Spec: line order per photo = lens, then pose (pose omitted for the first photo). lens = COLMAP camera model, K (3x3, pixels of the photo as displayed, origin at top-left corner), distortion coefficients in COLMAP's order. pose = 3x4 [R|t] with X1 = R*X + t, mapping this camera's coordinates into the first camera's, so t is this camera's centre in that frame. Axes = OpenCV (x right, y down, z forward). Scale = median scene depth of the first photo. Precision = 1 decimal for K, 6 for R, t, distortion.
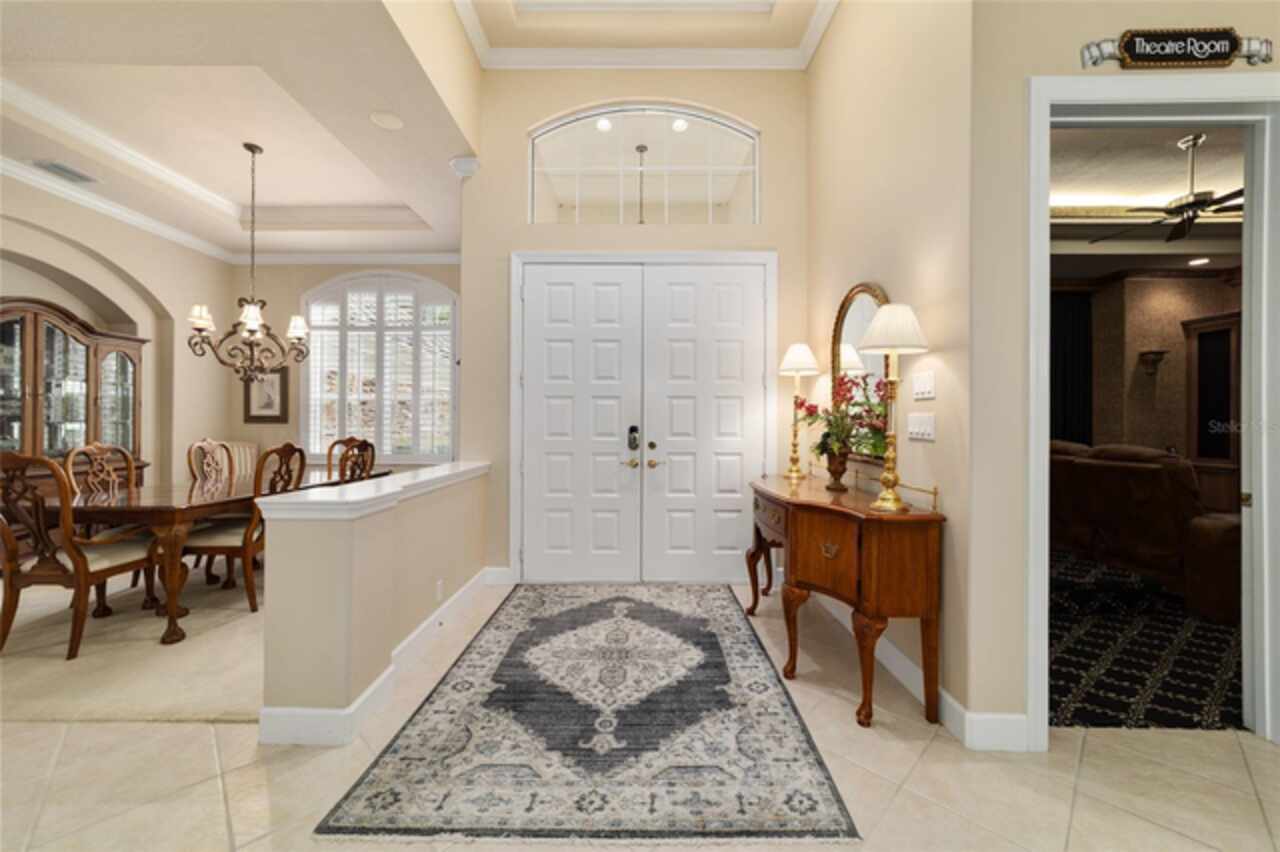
lens RADIAL K [[490.1, 0, 631.6], [0, 490.1, 426.6], [0, 0, 1]] dist [-0.010177, 0.004087]
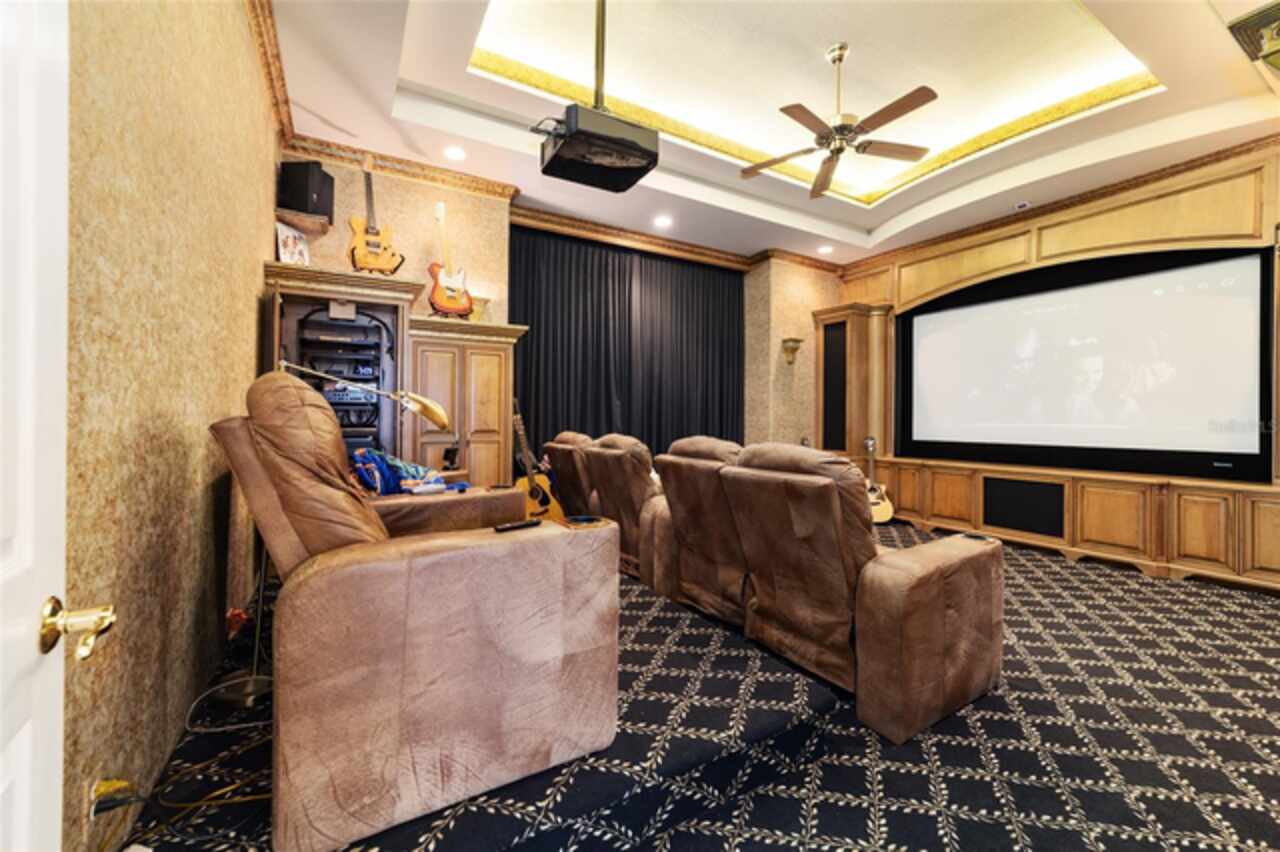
lens RADIAL K [[490.1, 0, 641.0], [0, 490.1, 419.9], [0, 0, 1]] dist [-0.010177, 0.004087]
pose [[0.854164, 0.000654, 0.520003, 0.322762], [-0.000927, 1.000000, 0.000265, 0.004008], [-0.520002, -0.000708, 0.854165, 0.338532]]
